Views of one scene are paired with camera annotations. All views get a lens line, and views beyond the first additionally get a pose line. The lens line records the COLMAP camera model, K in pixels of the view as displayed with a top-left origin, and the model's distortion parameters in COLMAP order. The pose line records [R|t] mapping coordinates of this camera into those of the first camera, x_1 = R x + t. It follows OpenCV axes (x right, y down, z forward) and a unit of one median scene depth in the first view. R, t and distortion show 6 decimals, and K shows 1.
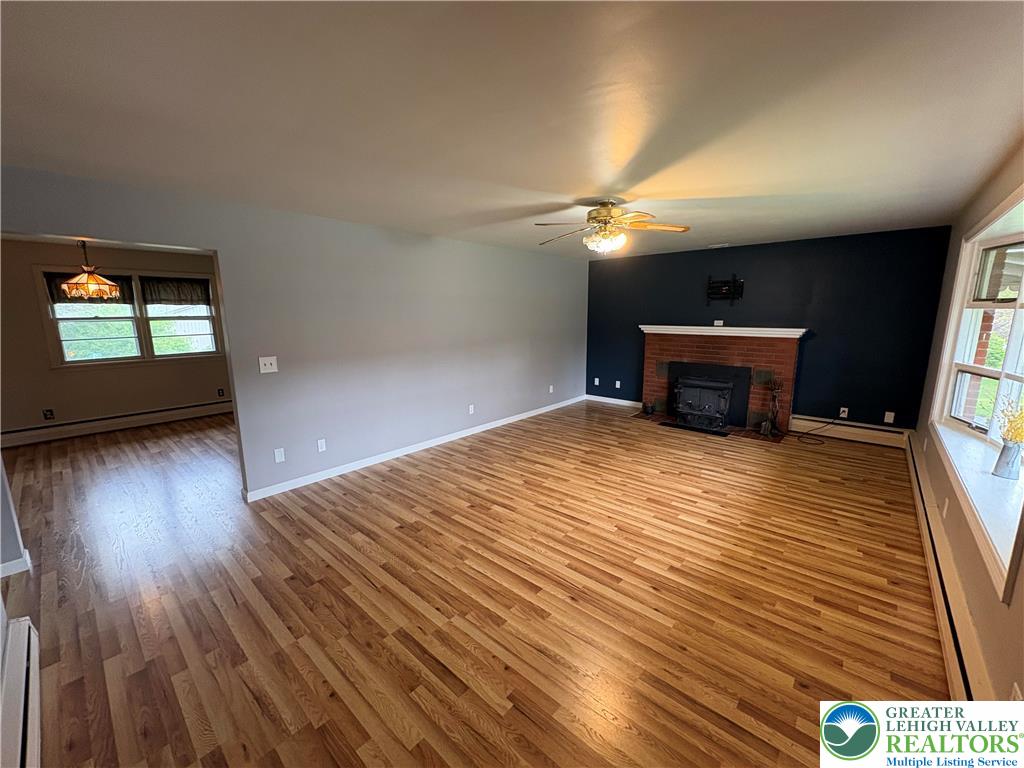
lens RADIAL K [[406.7, 0, 512.0], [0, 406.7, 384.0], [0, 0, 1]] dist [0.000204, -0.000029]
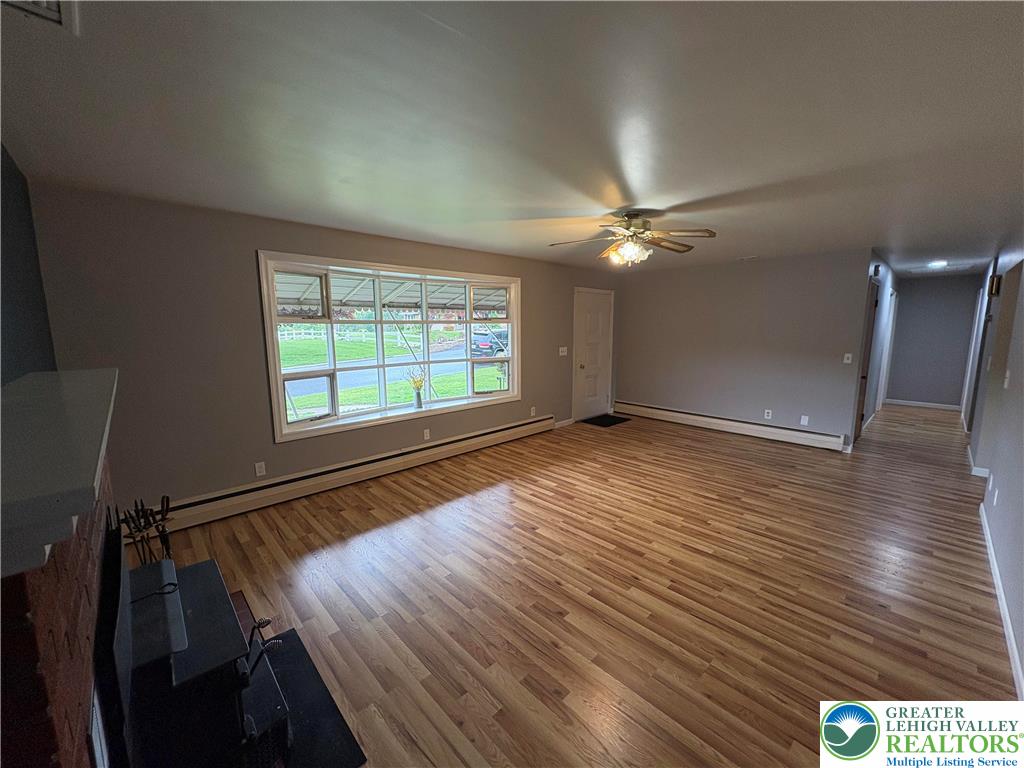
lens RADIAL K [[406.7, 0, 512.0], [0, 406.7, 384.0], [0, 0, 1]] dist [0.000204, -0.000029]
pose [[-0.996463, -0.003362, 0.083965, 0.409702], [0.022874, 0.950617, 0.309523, -0.339972], [-0.080860, 0.310349, -0.947177, 1.952592]]
